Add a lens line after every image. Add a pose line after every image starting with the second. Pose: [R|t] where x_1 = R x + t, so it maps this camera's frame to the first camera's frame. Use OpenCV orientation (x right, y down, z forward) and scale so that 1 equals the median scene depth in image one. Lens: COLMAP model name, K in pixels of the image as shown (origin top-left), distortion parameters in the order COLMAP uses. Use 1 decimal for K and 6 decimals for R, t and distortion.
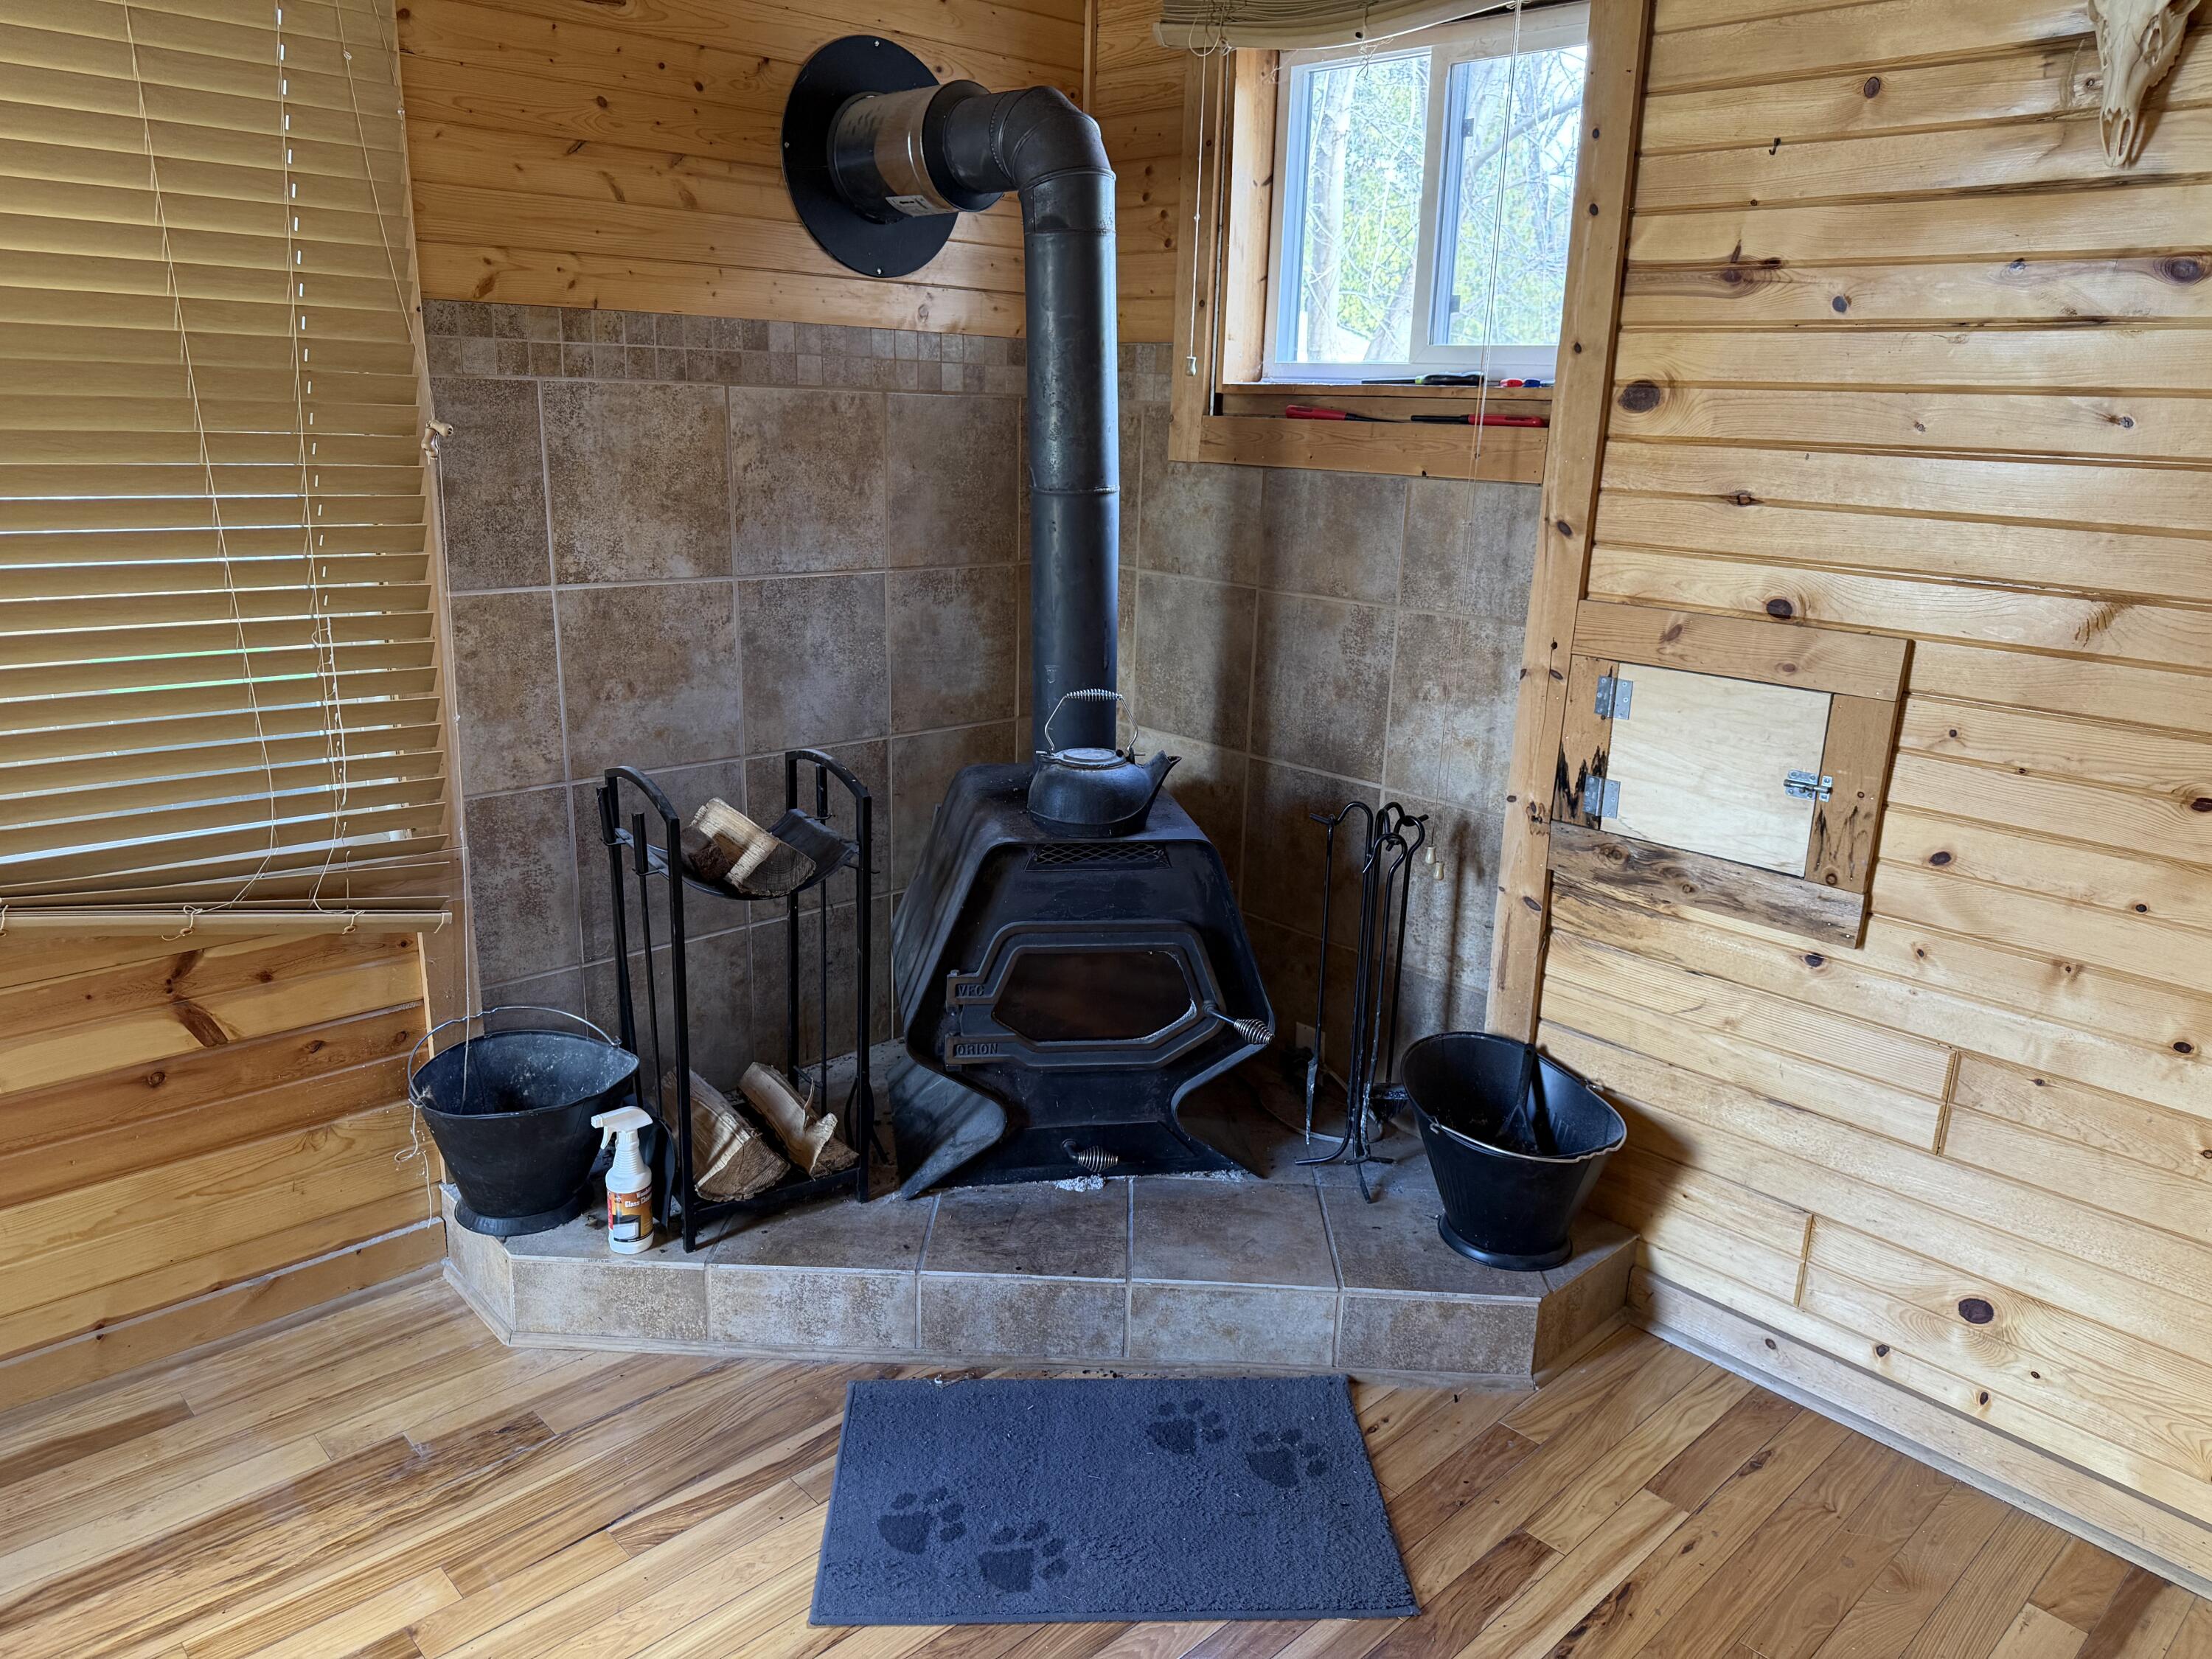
lens RADIAL K [[1587.4, 0, 1087.2], [0, 1587.4, 845.8], [0, 0, 1]] dist [0.047880, -0.034824]
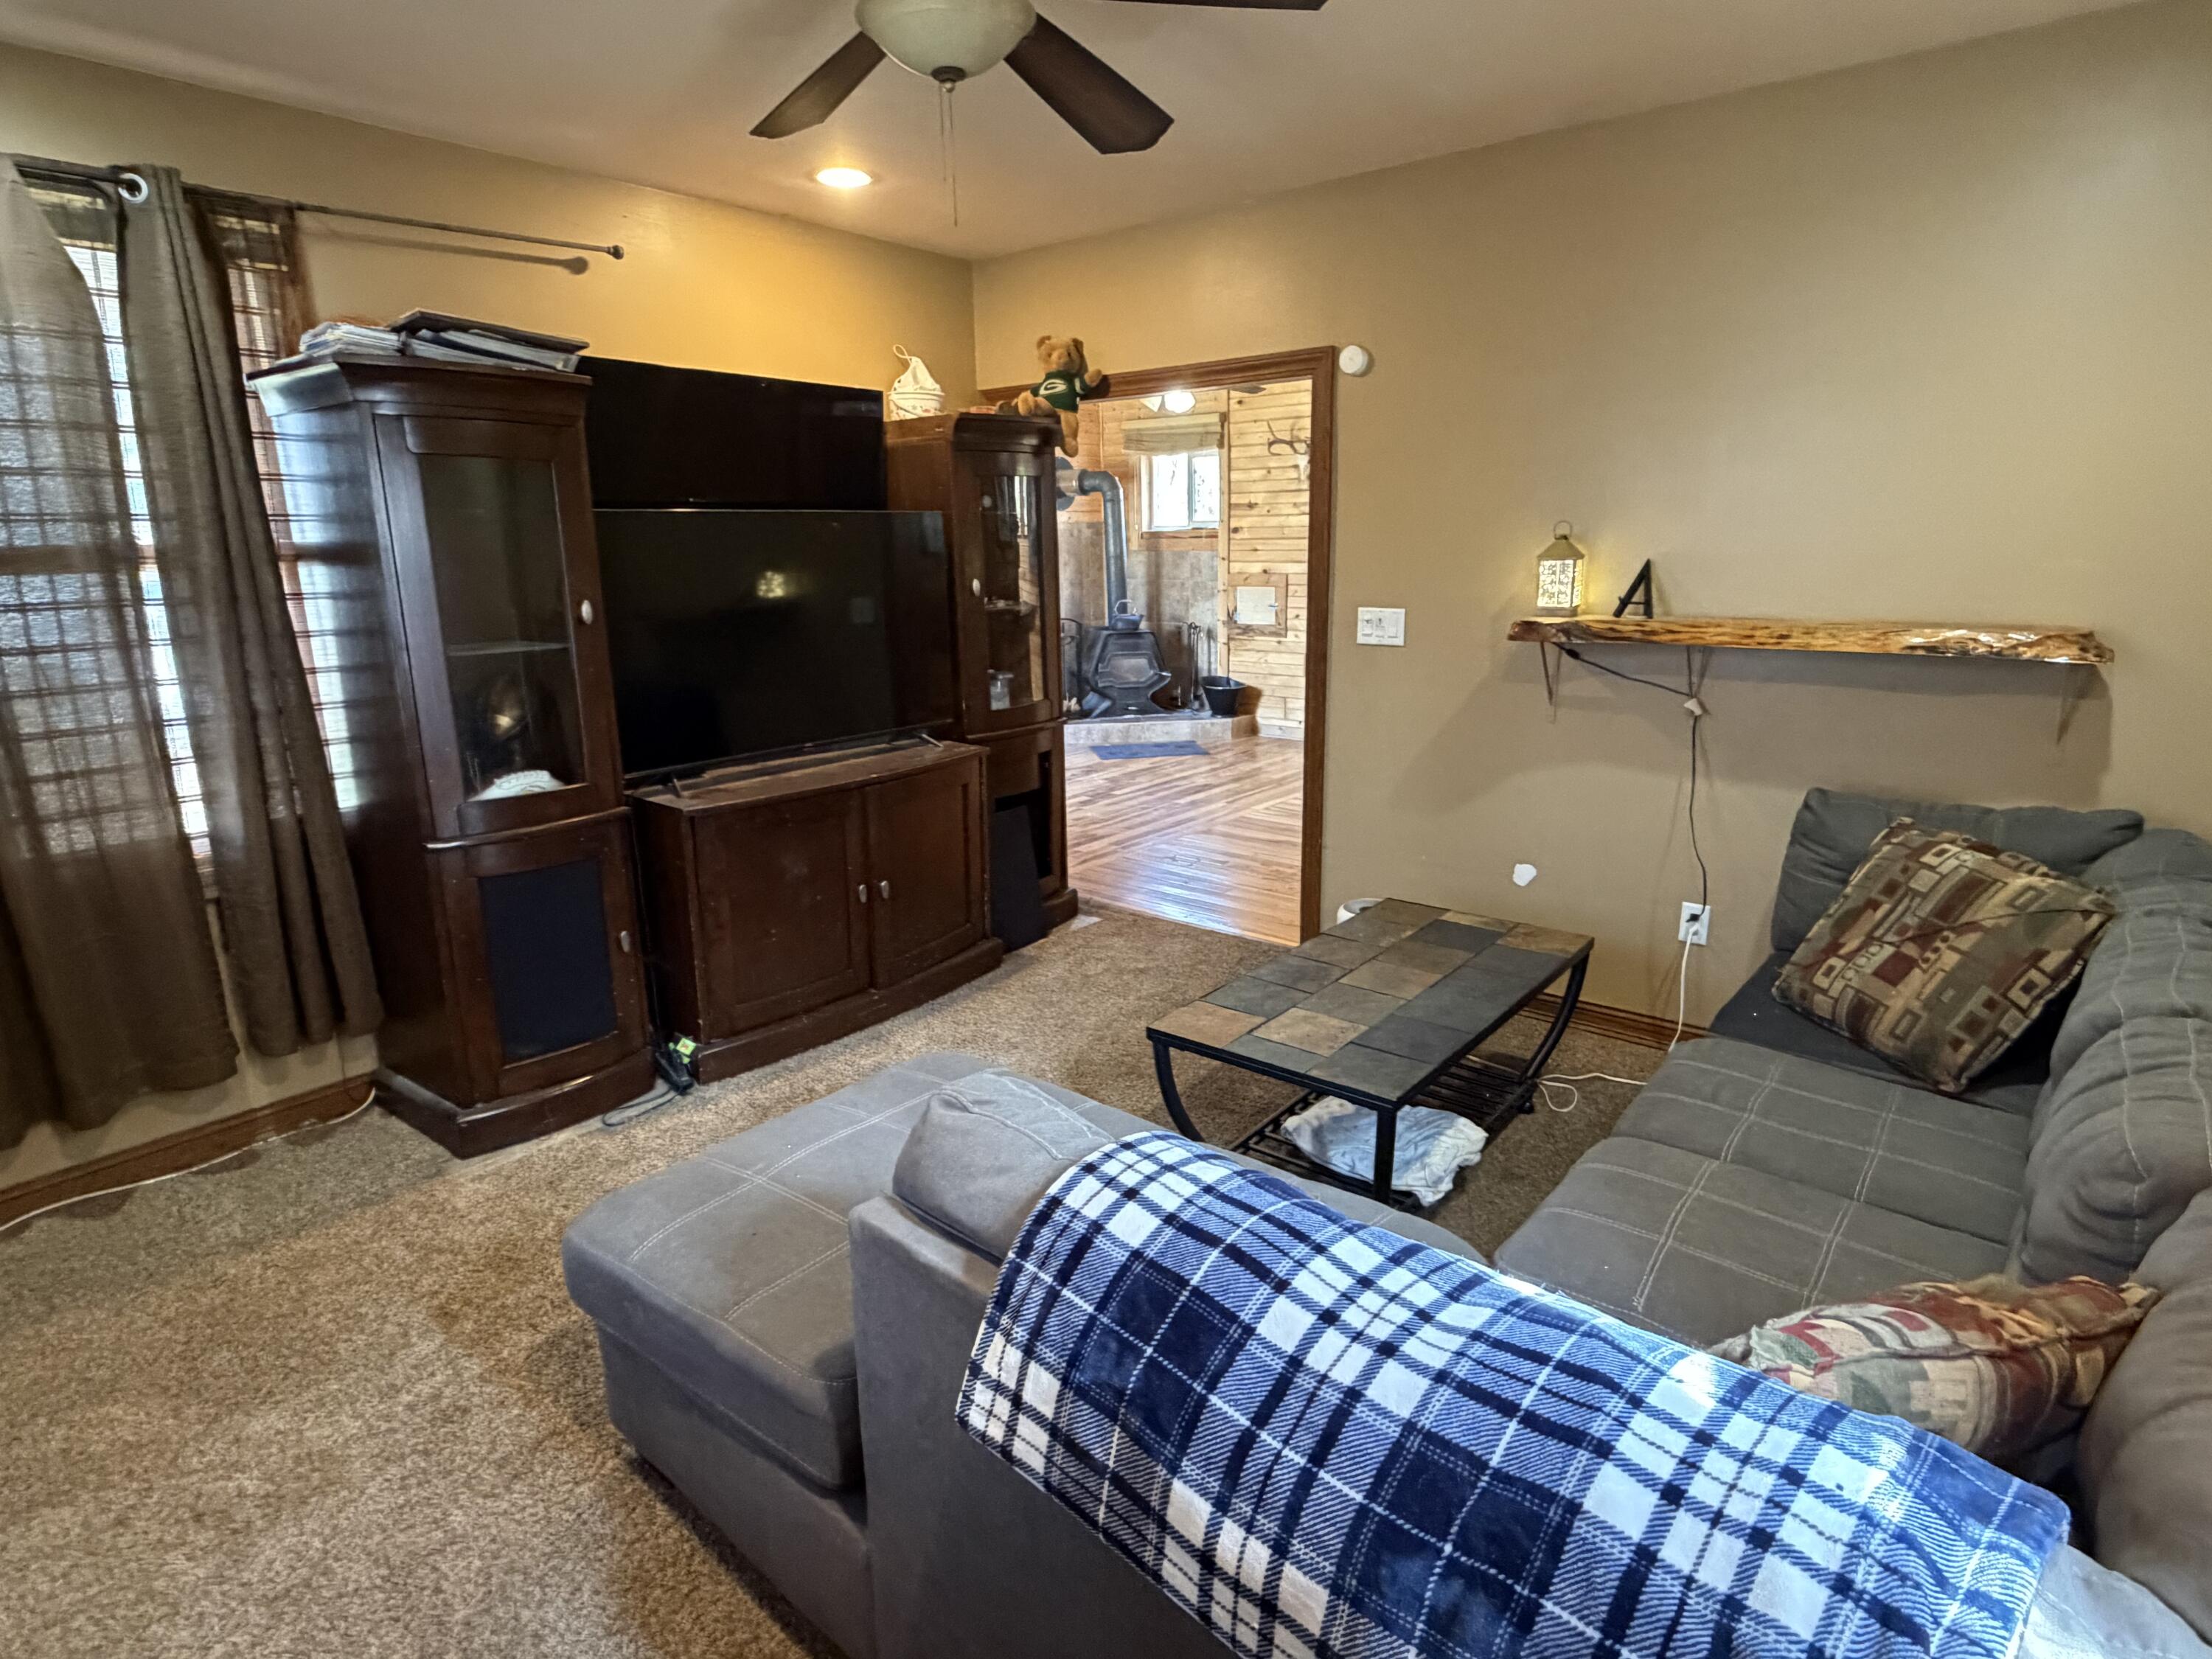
lens RADIAL K [[1195.2, 0, 1110.8], [0, 1195.2, 835.0], [0, 0, 1]] dist [-0.000198, 0.001061]
pose [[0.989522, -0.079273, 0.120670, -0.509063], [0.082751, 0.996279, -0.024081, 0.658850], [-0.118312, 0.033815, 0.992400, -2.386737]]
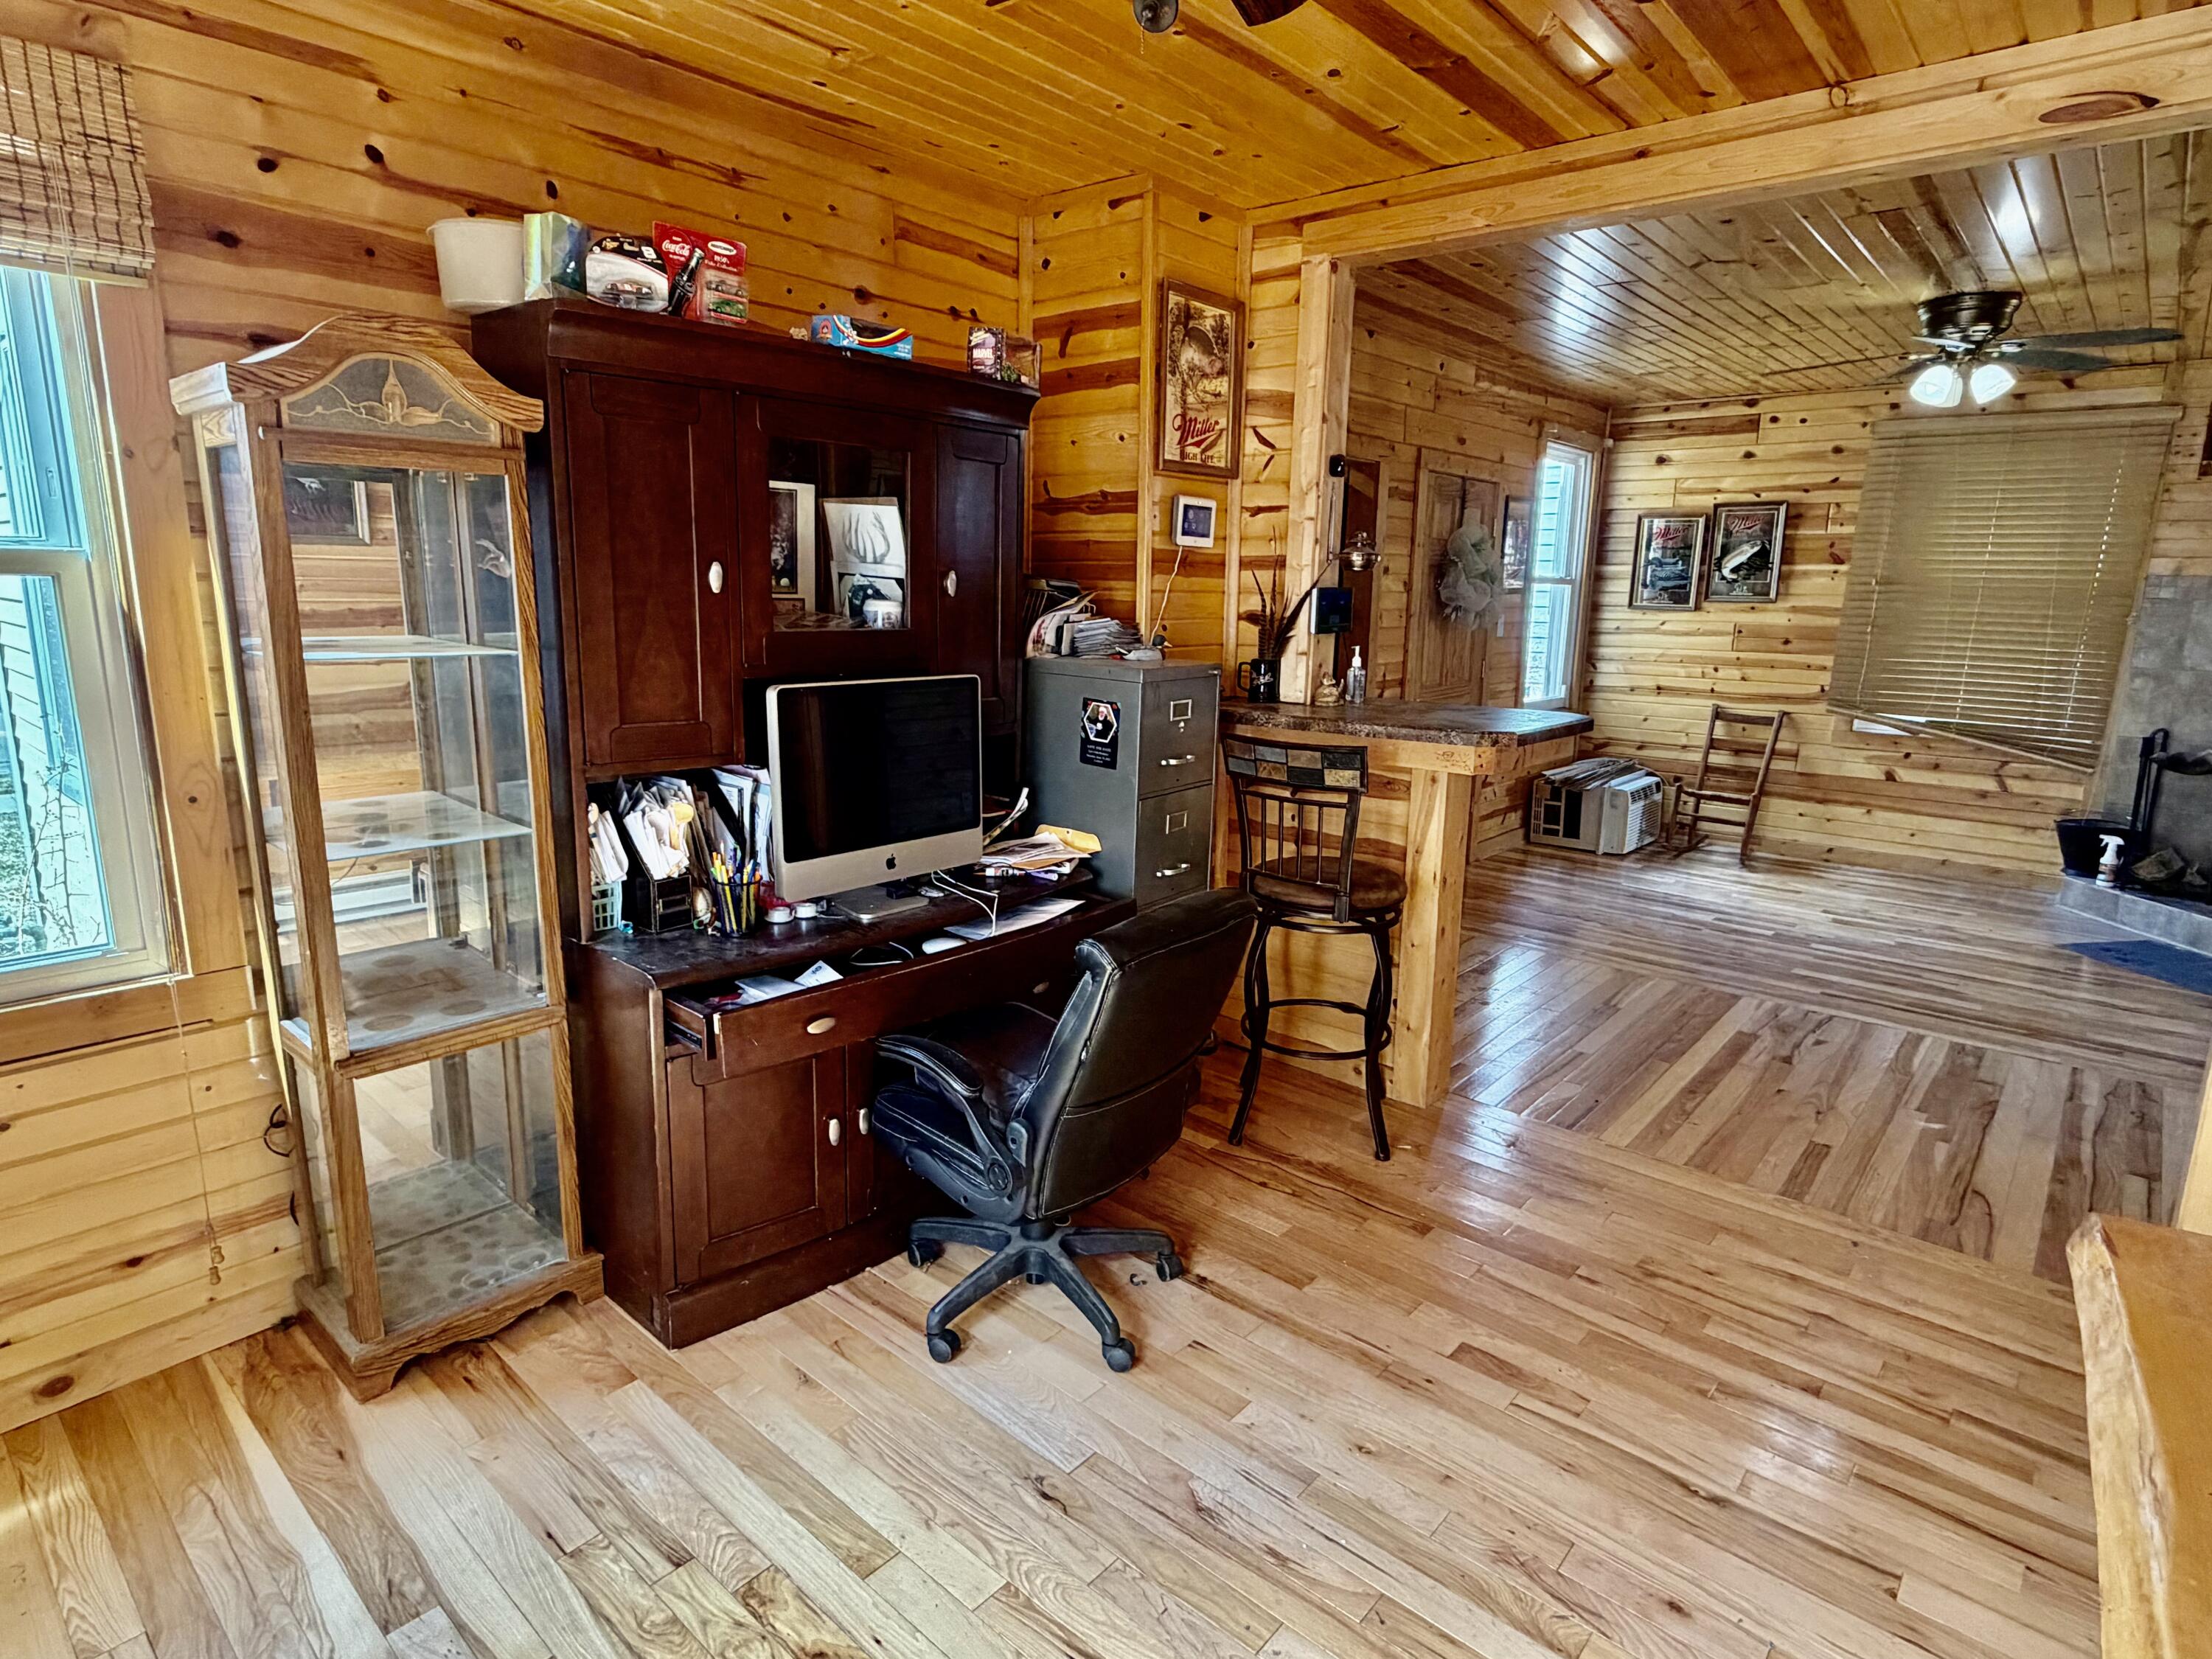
lens RADIAL K [[1195.2, 0, 1098.3], [0, 1195.2, 815.5], [0, 0, 1]] dist [-0.000198, 0.001061]
pose [[0.102438, 0.165171, -0.980931, 1.647854], [-0.289310, 0.948437, 0.129487, 0.375658], [0.951739, 0.270528, 0.144942, -1.109005]]
